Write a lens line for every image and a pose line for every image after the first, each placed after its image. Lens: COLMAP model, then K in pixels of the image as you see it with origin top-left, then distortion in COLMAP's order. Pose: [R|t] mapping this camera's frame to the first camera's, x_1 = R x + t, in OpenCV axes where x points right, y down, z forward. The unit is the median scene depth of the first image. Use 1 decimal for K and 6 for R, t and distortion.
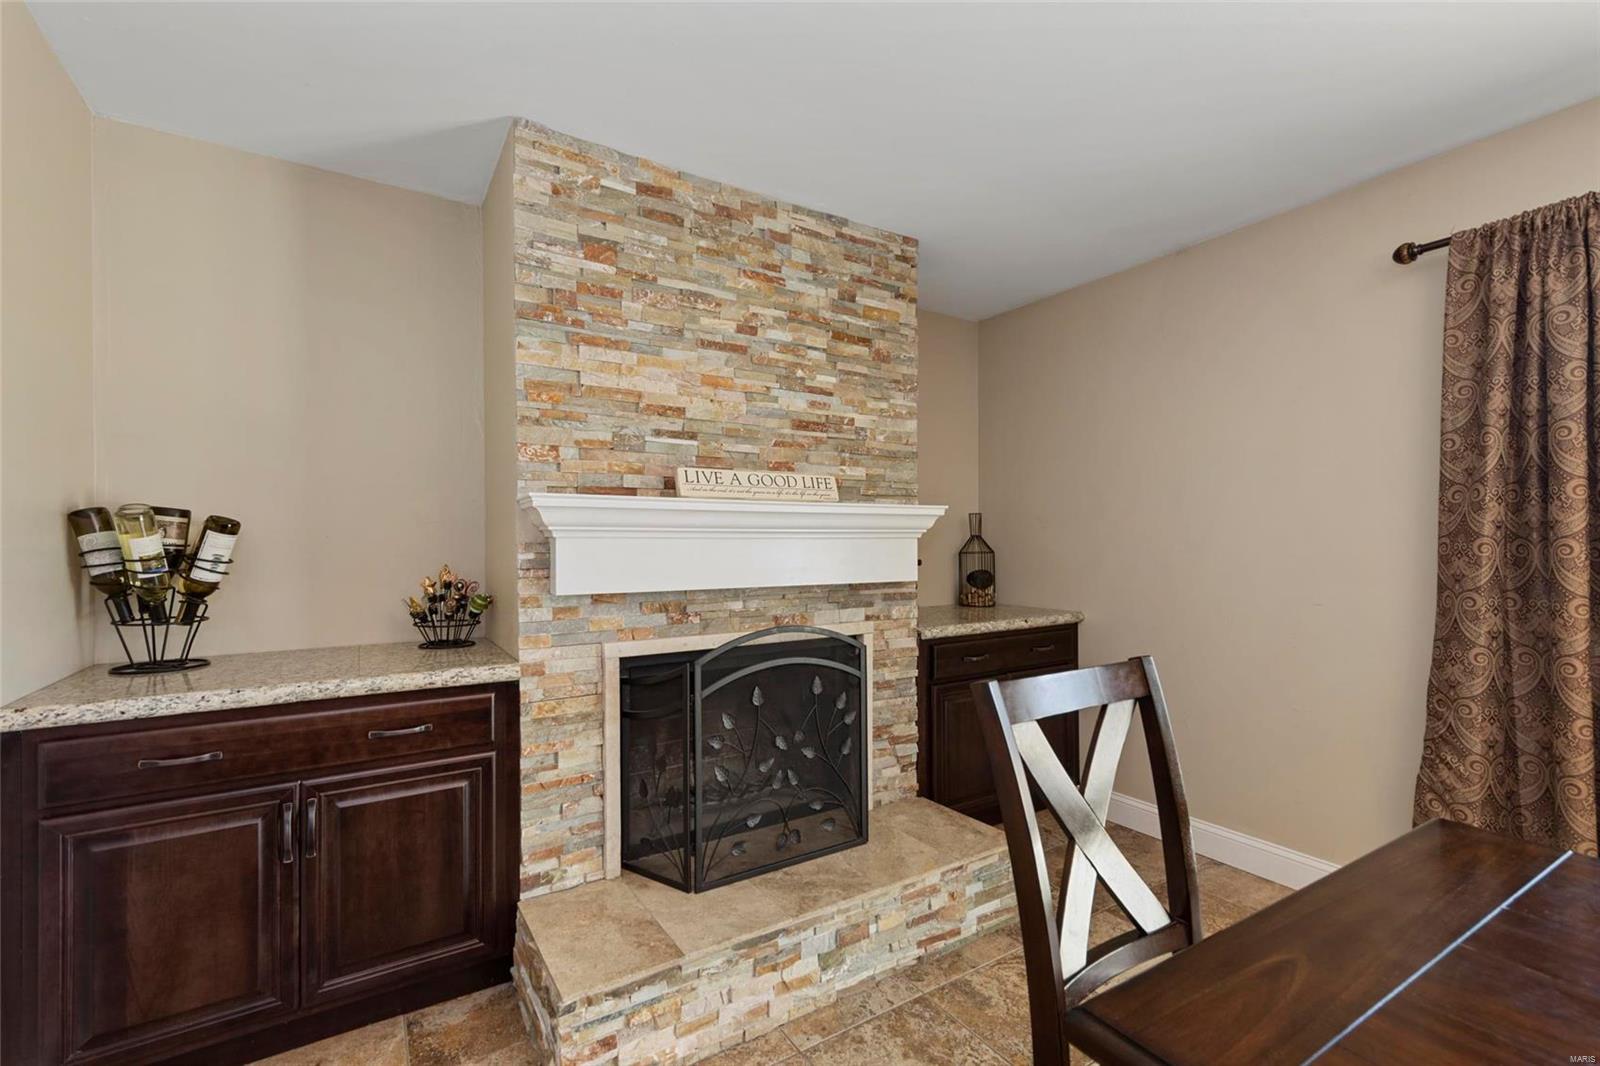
lens RADIAL K [[694.5, 0, 797.3], [0, 694.5, 542.8], [0, 0, 1]] dist [0.003475, 0.000034]
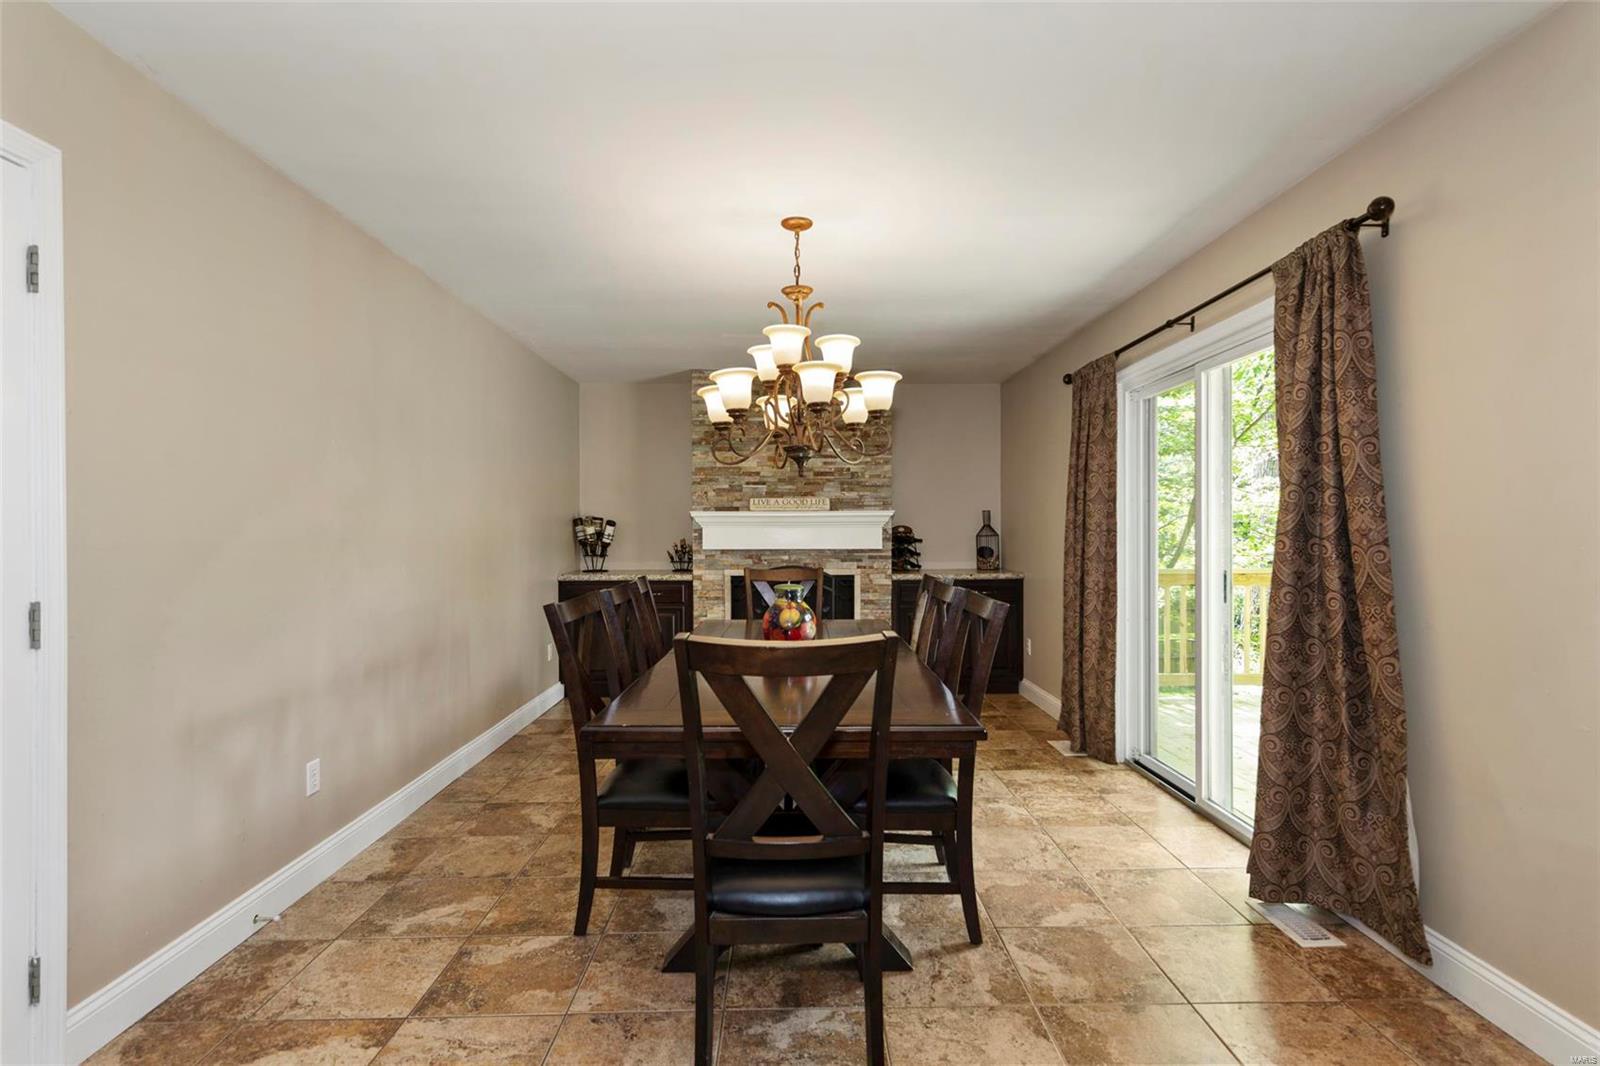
lens RADIAL K [[800.6, 0, 799.0], [0, 800.6, 532.2], [0, 0, 1]] dist [0.003915, 0.000857]
pose [[0.854965, 0.002936, -0.518677, 1.501764], [-0.000460, 0.999988, 0.004903, -0.004369], [0.518685, -0.003953, 0.854956, -1.377641]]
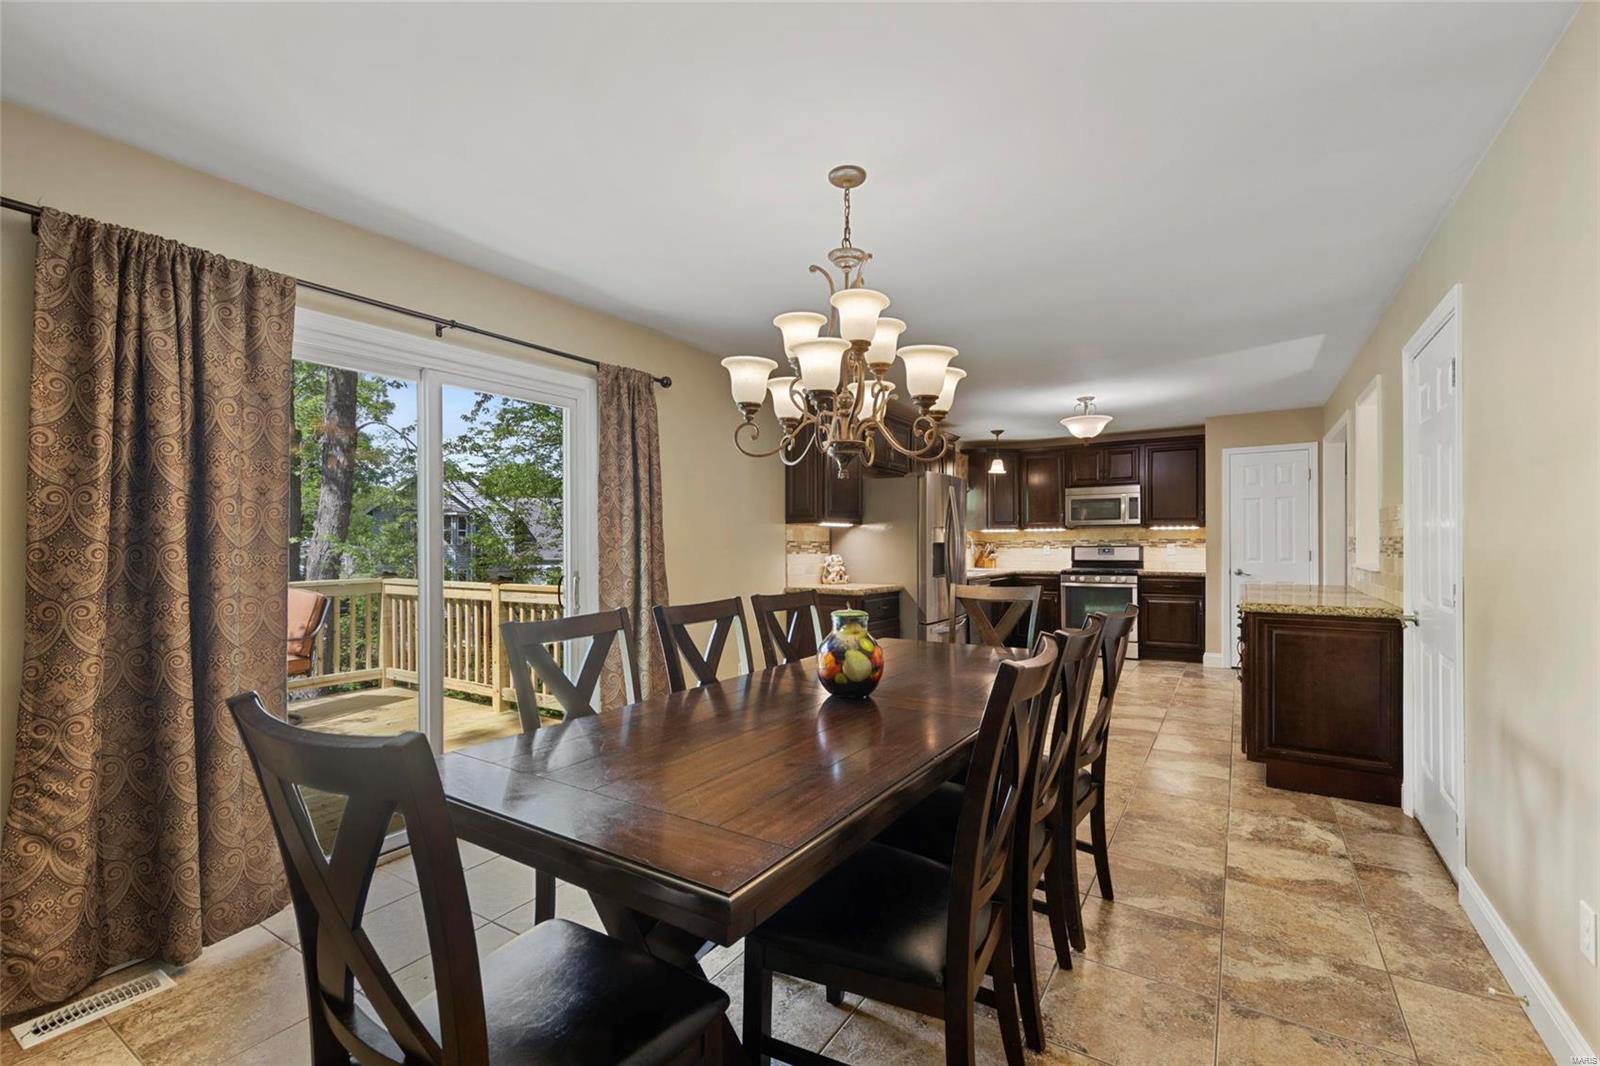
lens RADIAL K [[694.5, 0, 801.0], [0, 694.5, 543.4], [0, 0, 1]] dist [0.003475, 0.000034]
pose [[-0.430356, 0.004209, 0.902650, -0.292366], [0.006705, 0.999976, -0.001466, 0.000991], [-0.902635, 0.005421, -0.430374, 0.503389]]
